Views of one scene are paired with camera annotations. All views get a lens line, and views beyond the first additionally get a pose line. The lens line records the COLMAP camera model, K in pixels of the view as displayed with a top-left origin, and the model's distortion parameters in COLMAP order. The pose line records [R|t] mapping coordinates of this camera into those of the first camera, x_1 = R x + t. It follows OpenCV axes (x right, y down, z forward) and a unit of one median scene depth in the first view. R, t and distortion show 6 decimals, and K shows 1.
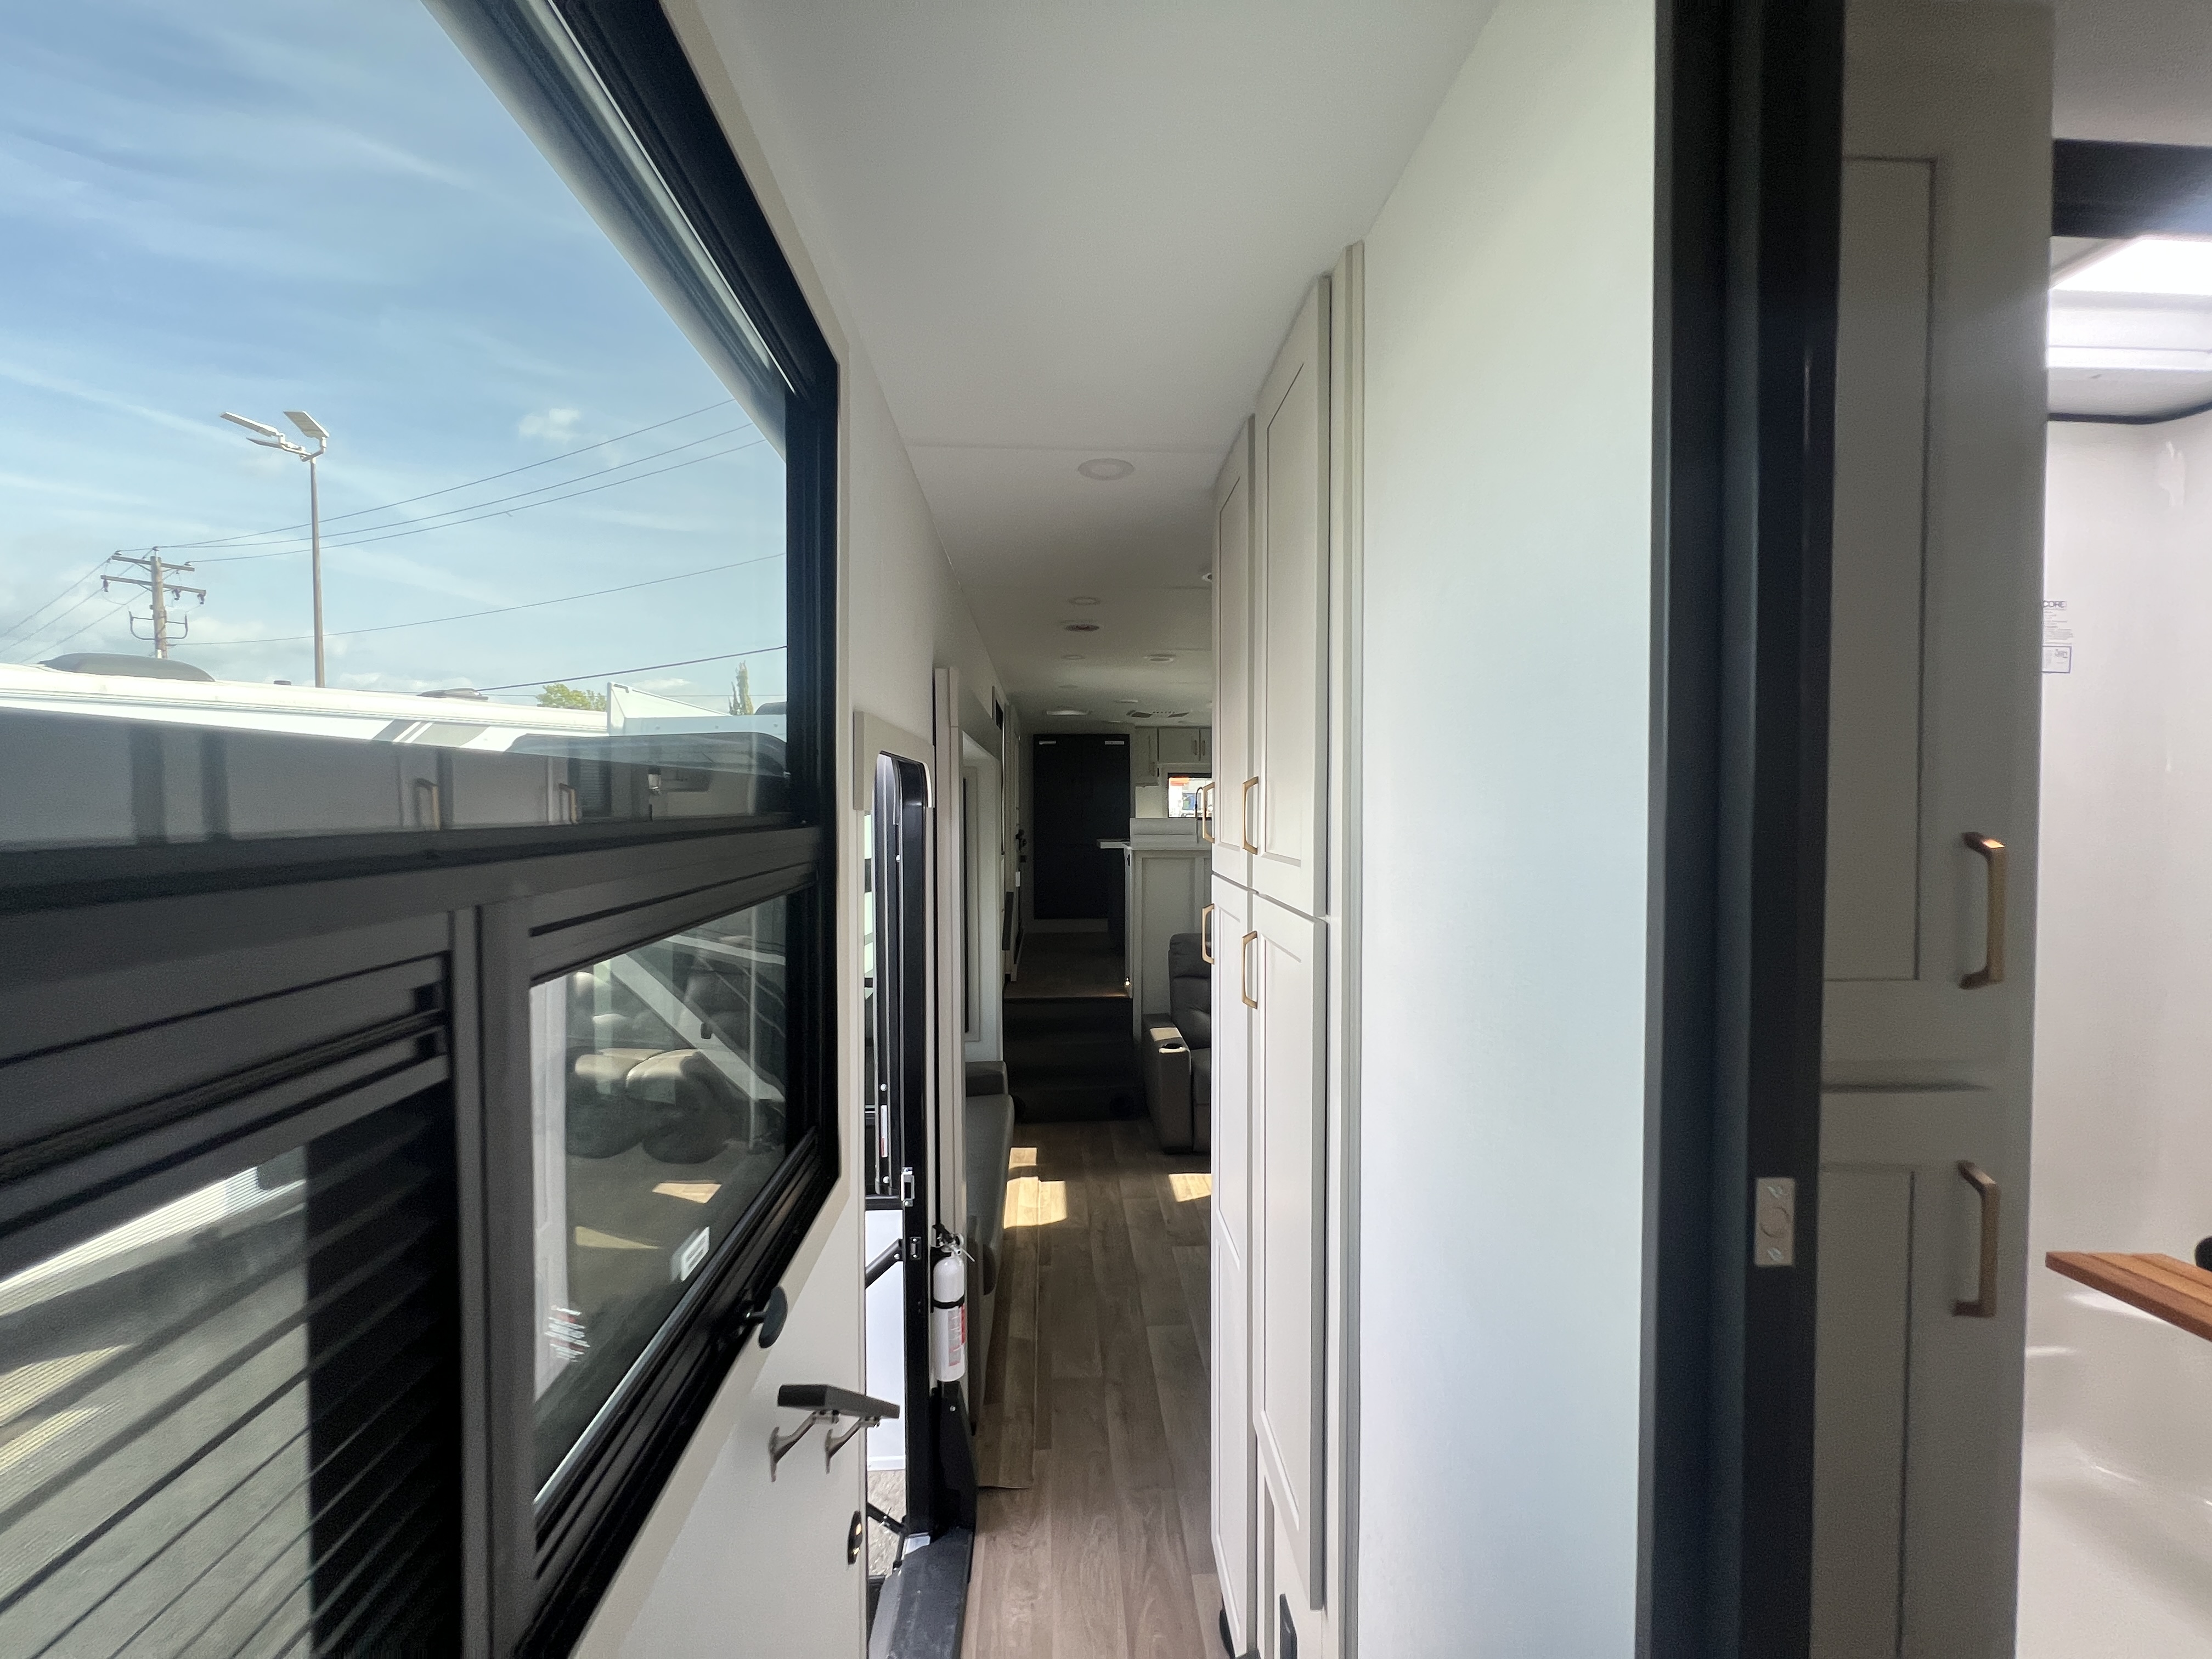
lens RADIAL K [[886.0, 0, 1103.8], [0, 886.0, 827.6], [0, 0, 1]] dist [0.000219, -0.000483]
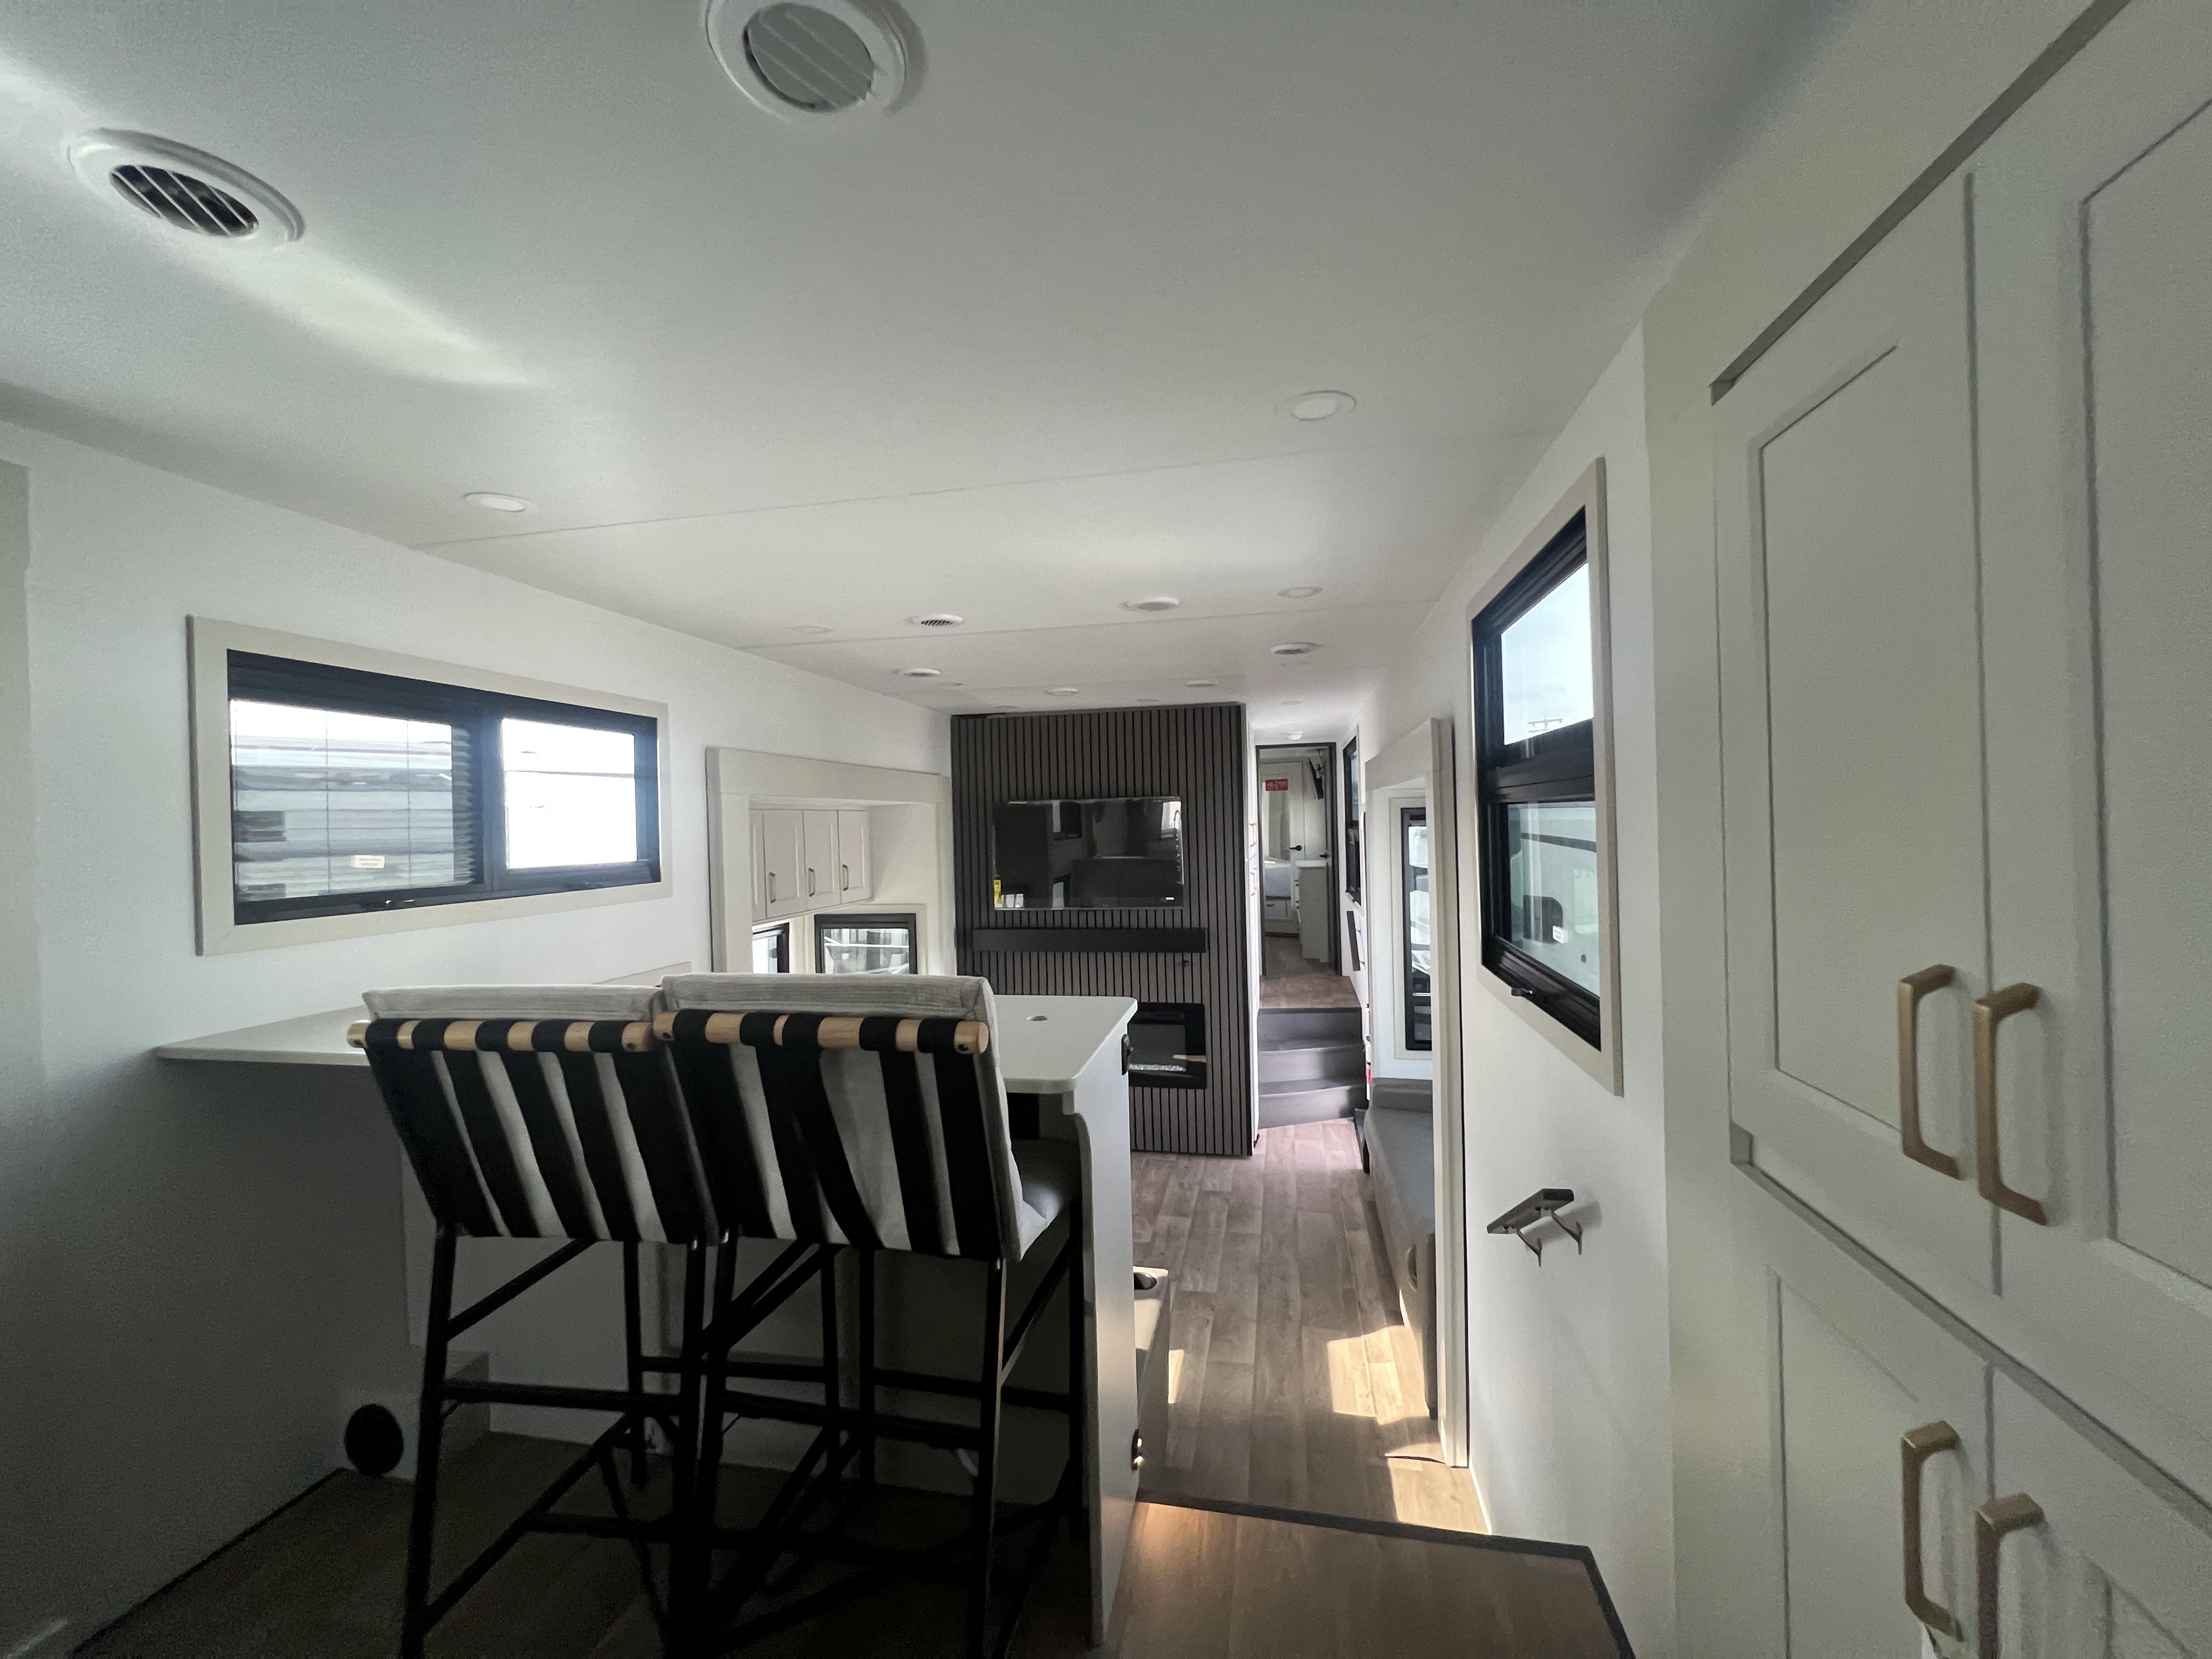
lens RADIAL K [[886.0, 0, 1101.0], [0, 886.0, 826.5], [0, 0, 1]] dist [0.000219, -0.000483]
pose [[-0.965048, 0.022445, 0.261111, -0.068861], [0.032596, 0.998869, 0.034610, -0.080002], [-0.260039, 0.041911, -0.964688, 1.978244]]
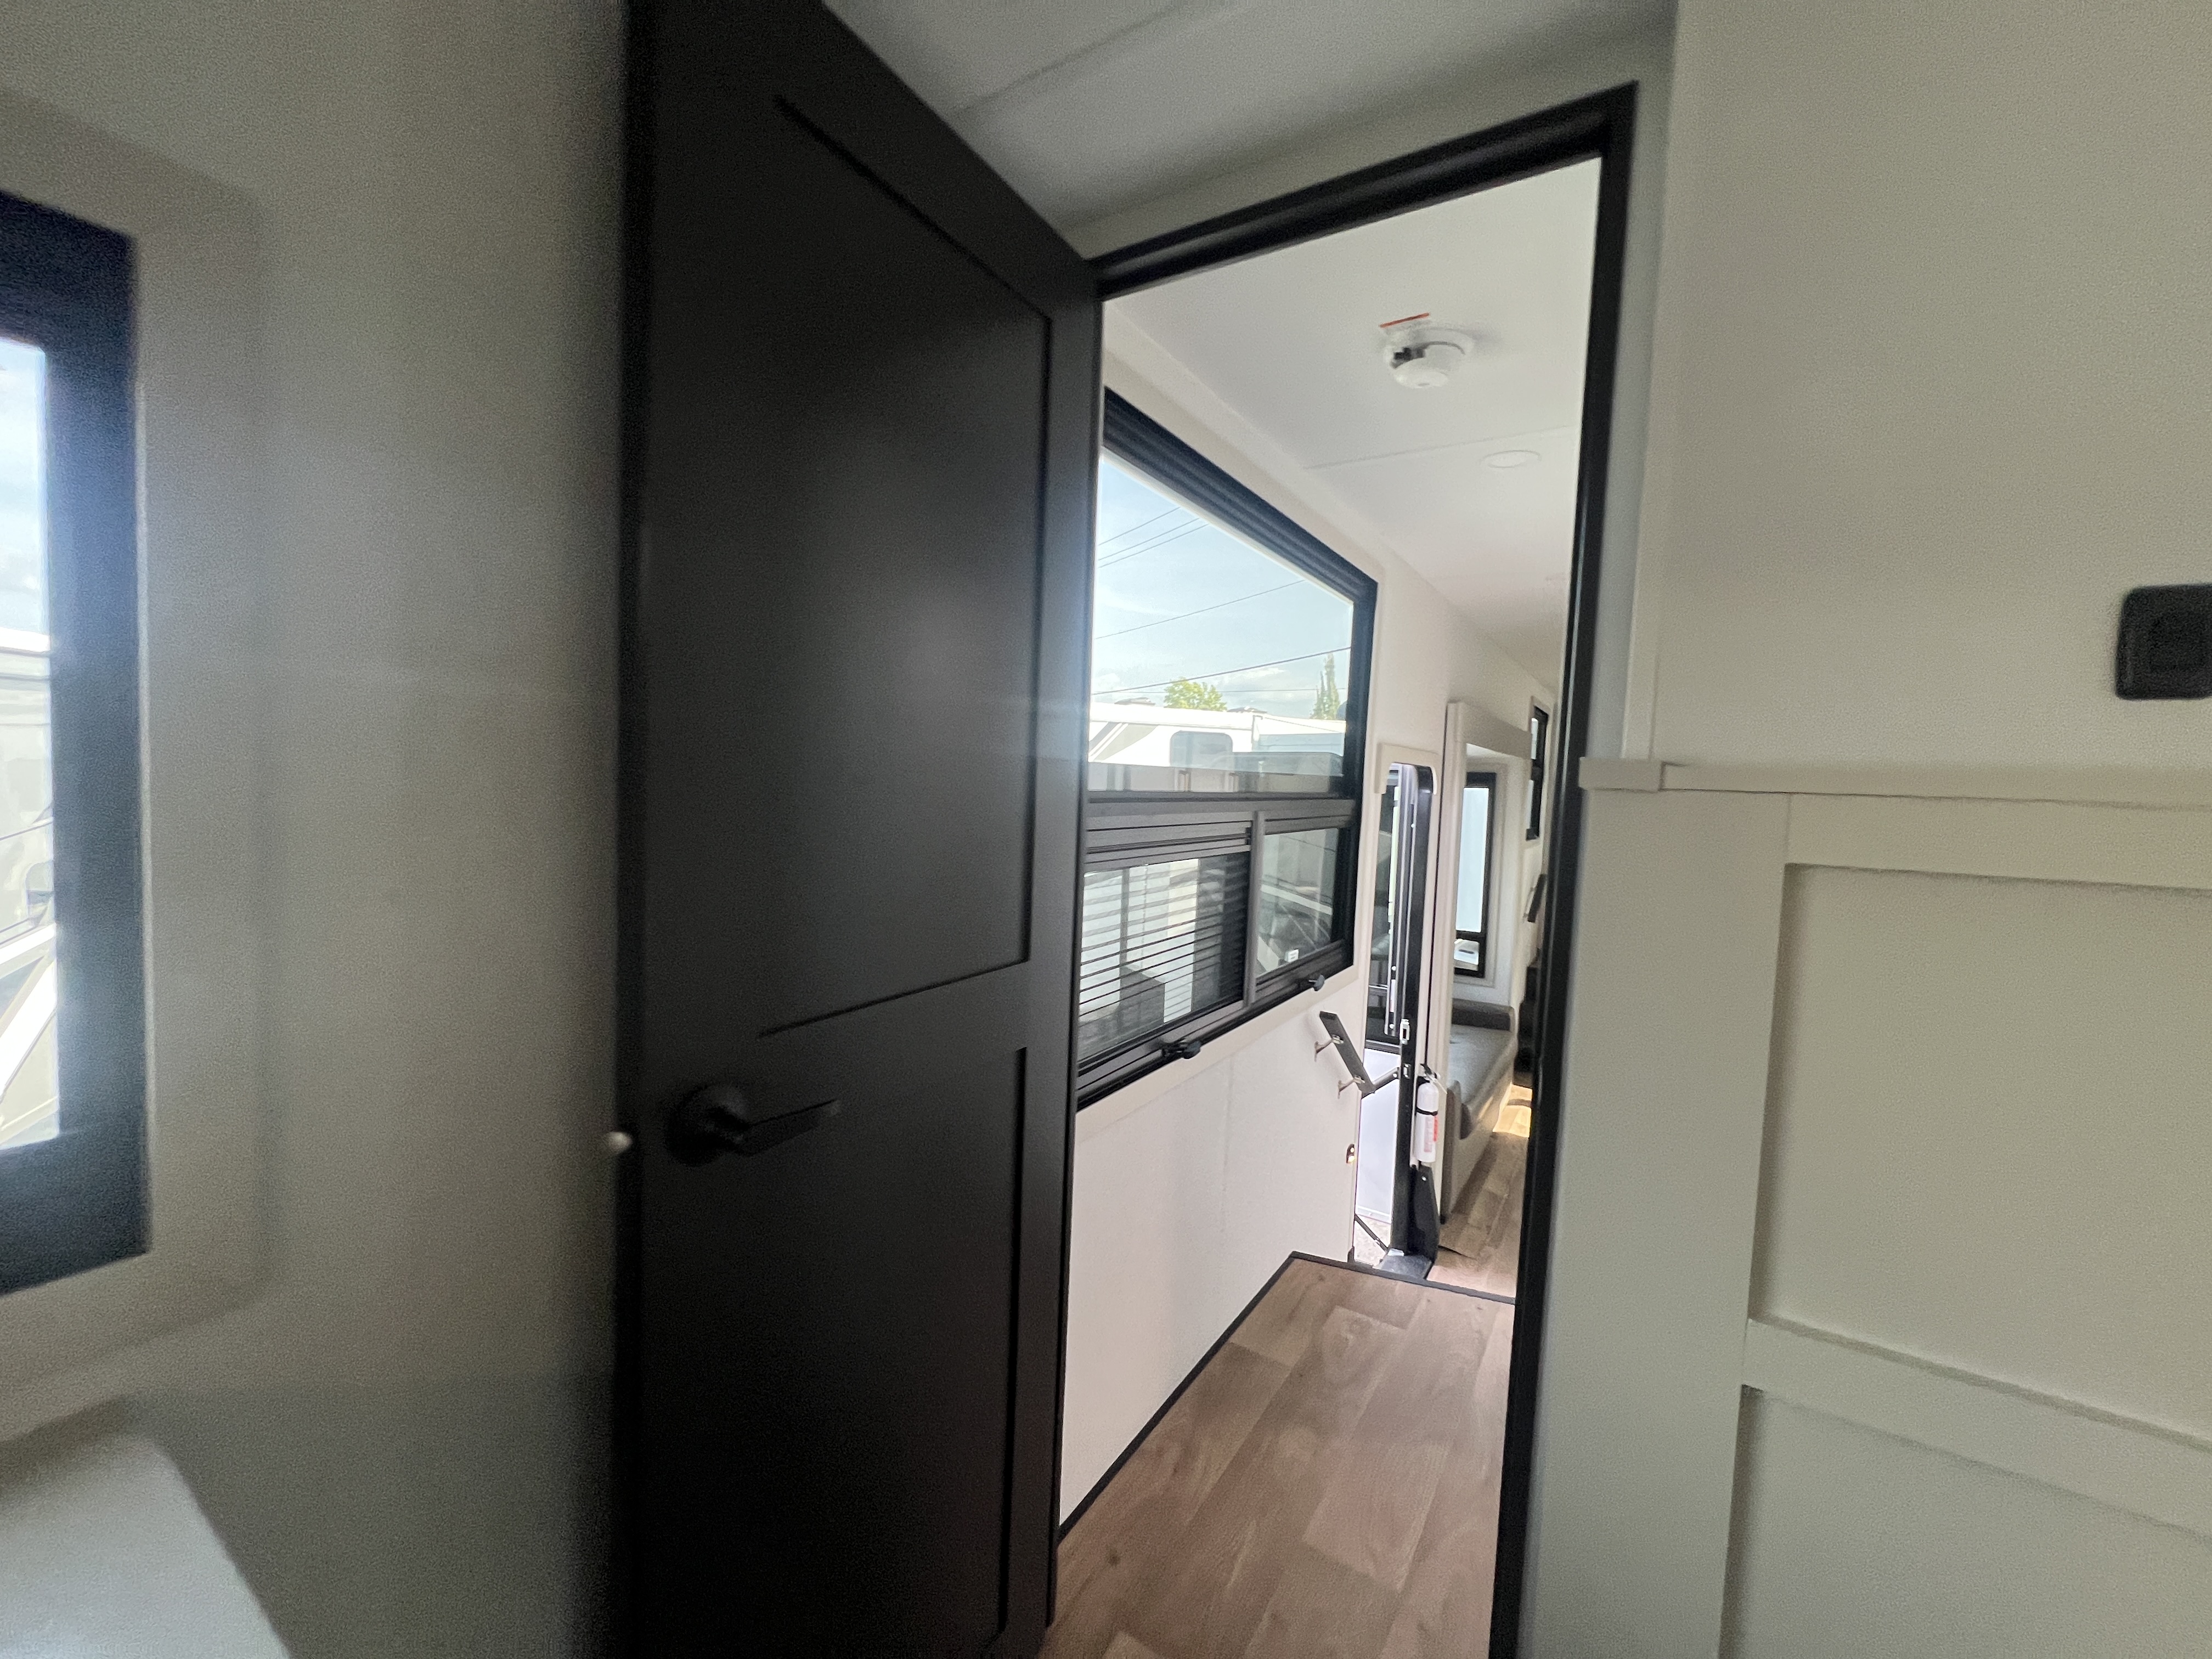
lens RADIAL K [[886.0, 0, 1102.8], [0, 886.0, 826.9], [0, 0, 1]] dist [0.000219, -0.000483]
pose [[0.807057, 0.067560, -0.586596, 0.150637], [-0.058436, 0.997694, 0.034510, 0.009036], [0.587575, 0.006427, 0.809144, -0.367927]]
